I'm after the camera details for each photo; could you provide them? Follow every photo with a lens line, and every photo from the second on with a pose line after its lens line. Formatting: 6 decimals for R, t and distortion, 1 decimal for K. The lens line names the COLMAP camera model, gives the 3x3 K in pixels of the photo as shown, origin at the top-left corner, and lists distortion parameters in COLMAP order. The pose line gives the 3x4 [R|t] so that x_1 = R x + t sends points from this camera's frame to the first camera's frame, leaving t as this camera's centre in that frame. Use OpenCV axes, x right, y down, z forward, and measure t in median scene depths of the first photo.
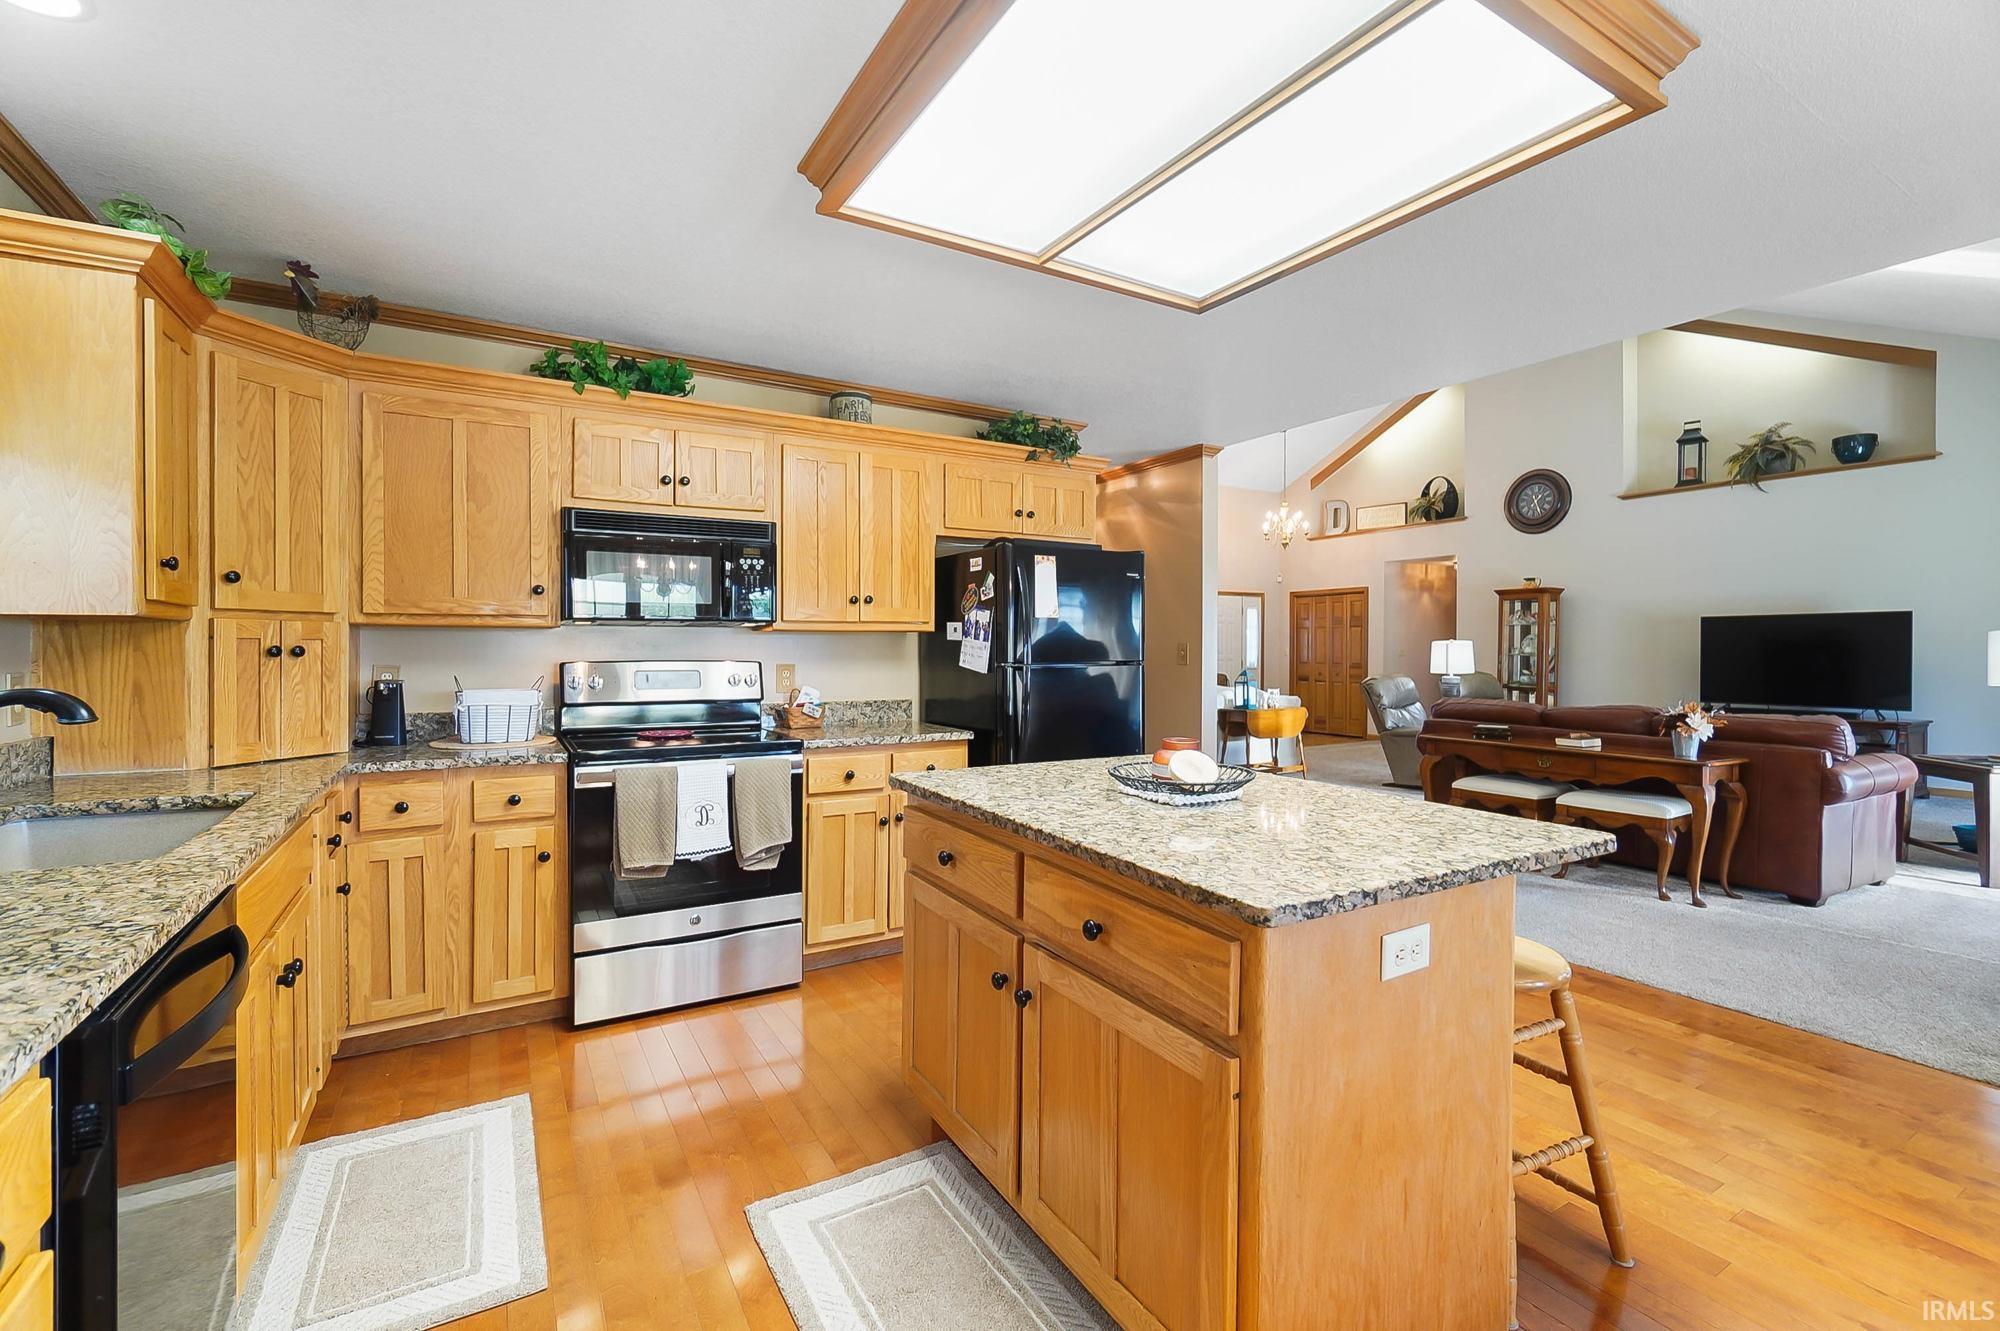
lens RADIAL K [[871.0, 0, 1002.0], [0, 871.0, 653.6], [0, 0, 1]] dist [-0.005139, -0.000047]
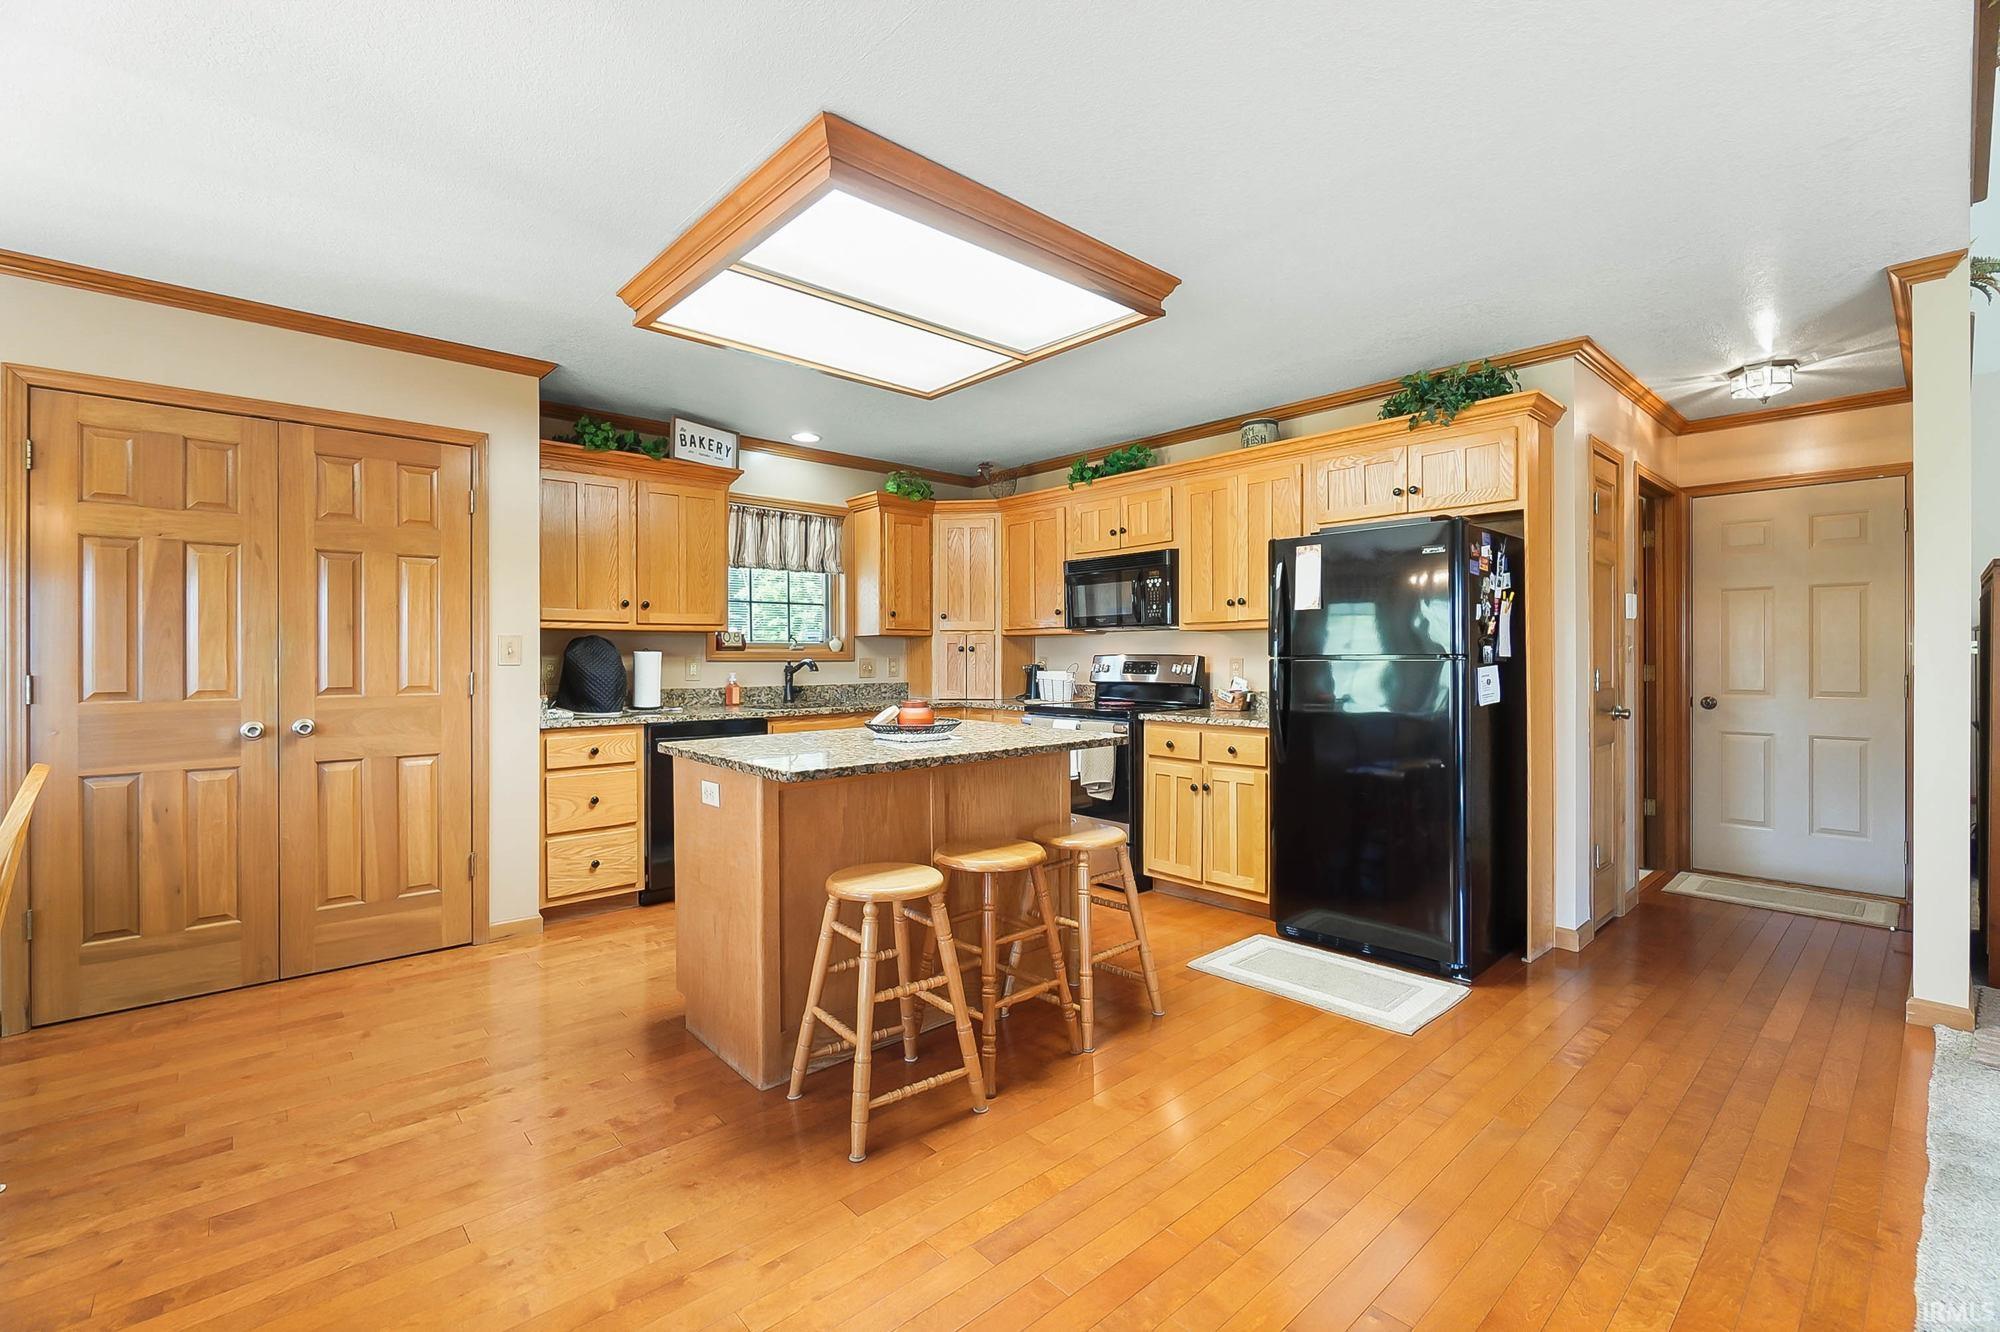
lens RADIAL K [[871.0, 0, 1002.0], [0, 871.0, 654.1], [0, 0, 1]] dist [-0.005139, -0.000047]
pose [[0.197535, -0.005432, -0.980281, 1.094368], [-0.004899, 0.999967, -0.006528, 0.020060], [0.980284, 0.006092, 0.197501, 0.550983]]
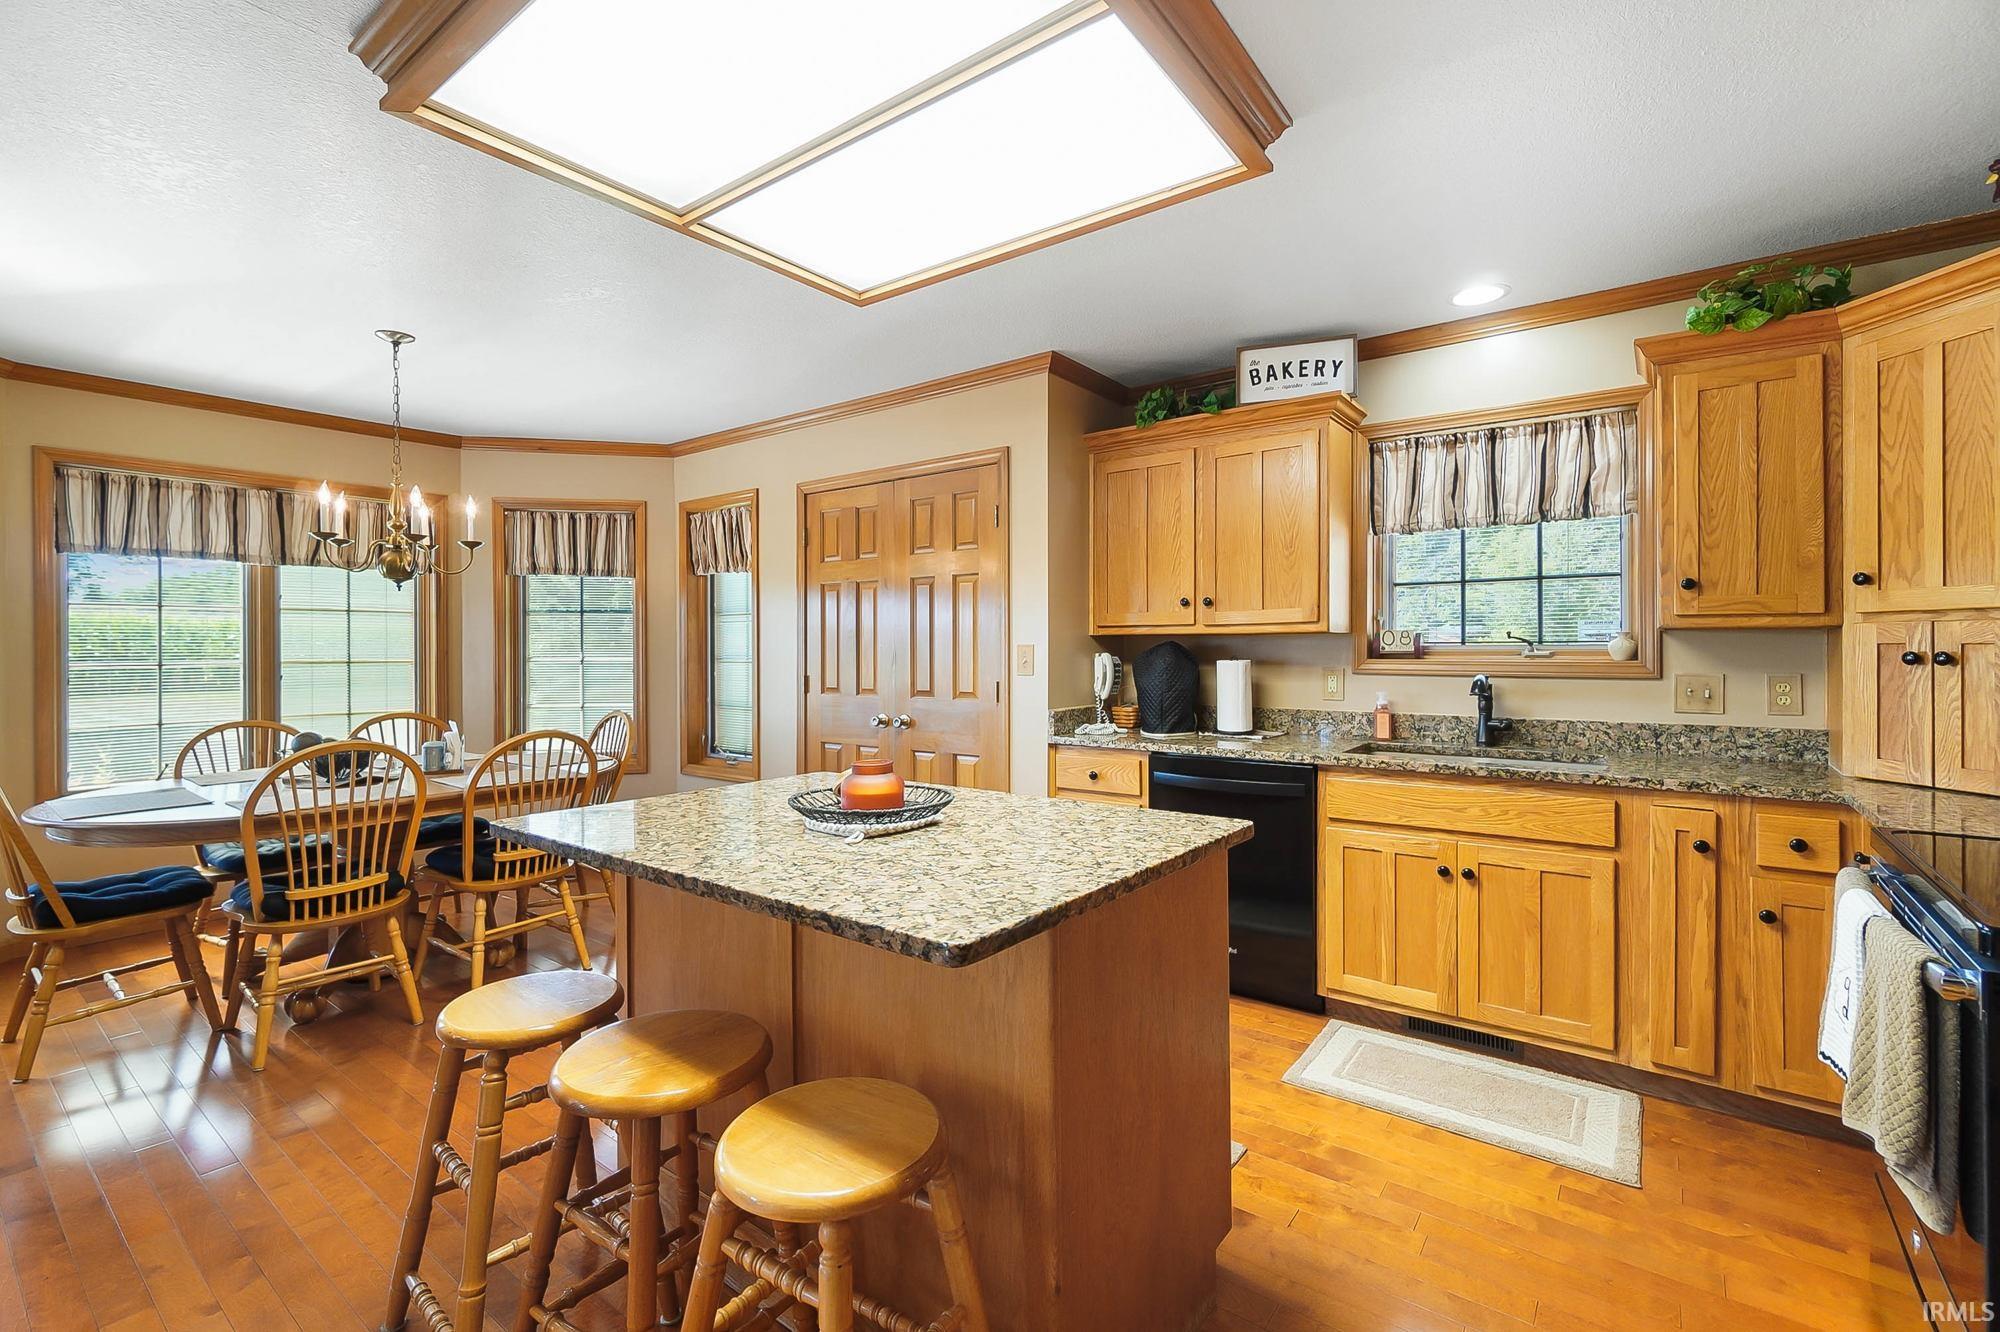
lens RADIAL K [[871.0, 0, 1002.0], [0, 871.0, 654.1], [0, 0, 1]] dist [-0.005139, -0.000047]
pose [[-0.927856, 0.003977, -0.372917, 0.263265], [-0.001407, 0.999899, 0.014166, -0.014545], [0.372936, 0.013669, -0.927756, 1.203929]]
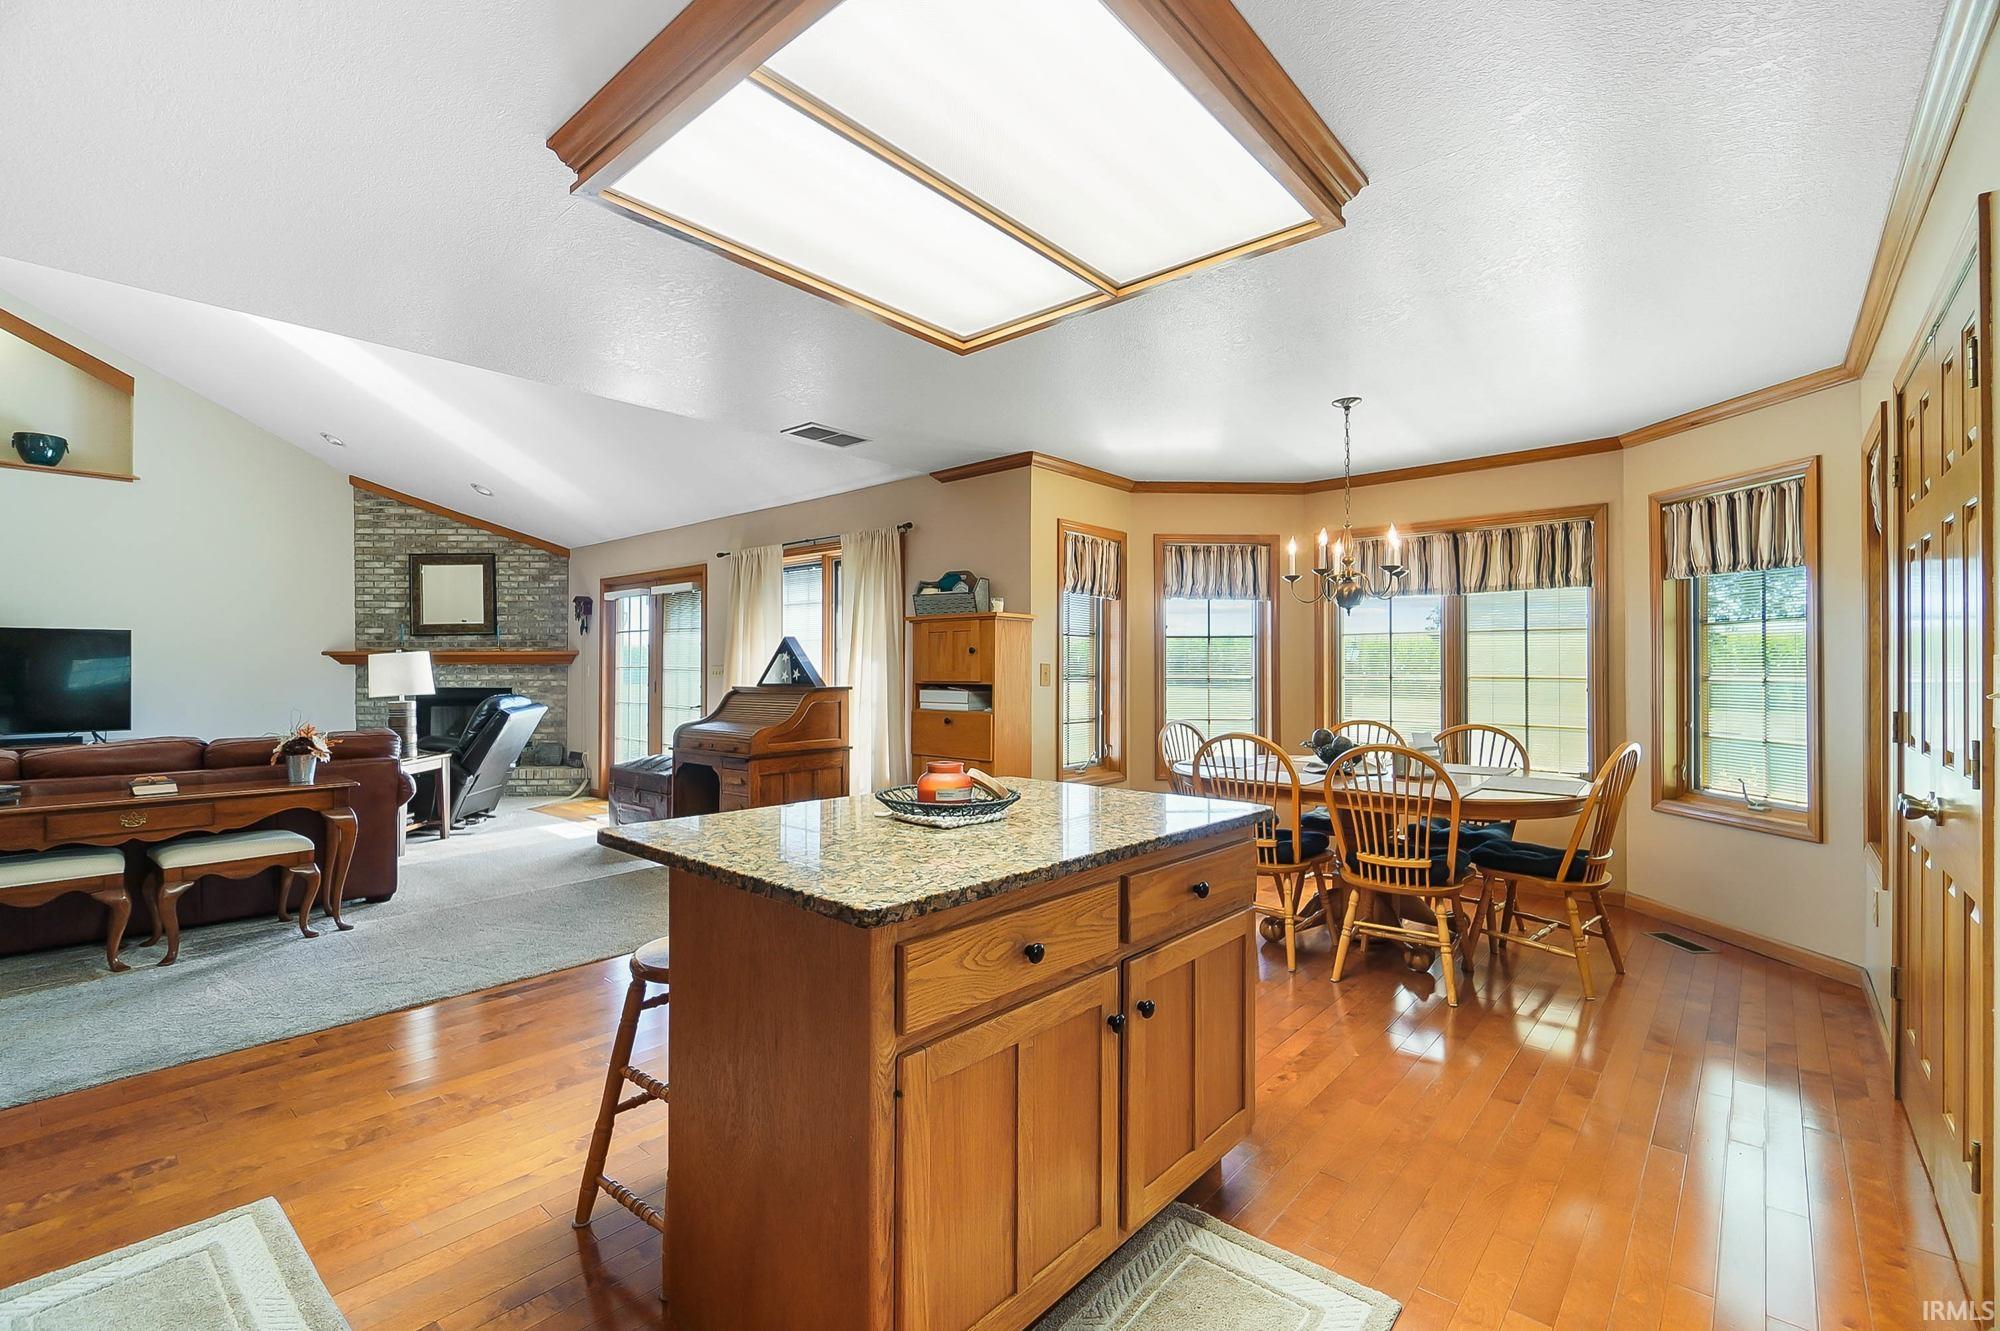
lens RADIAL K [[859.1, 0, 1000.0], [0, 859.1, 665.5], [0, 0, 1]] dist [0.001015, -0.000061]
pose [[-0.304644, 0.001094, 0.952466, -0.484345], [0.006017, 0.999982, 0.000775, -0.007680], [-0.952447, 0.005967, -0.304645, 0.799466]]
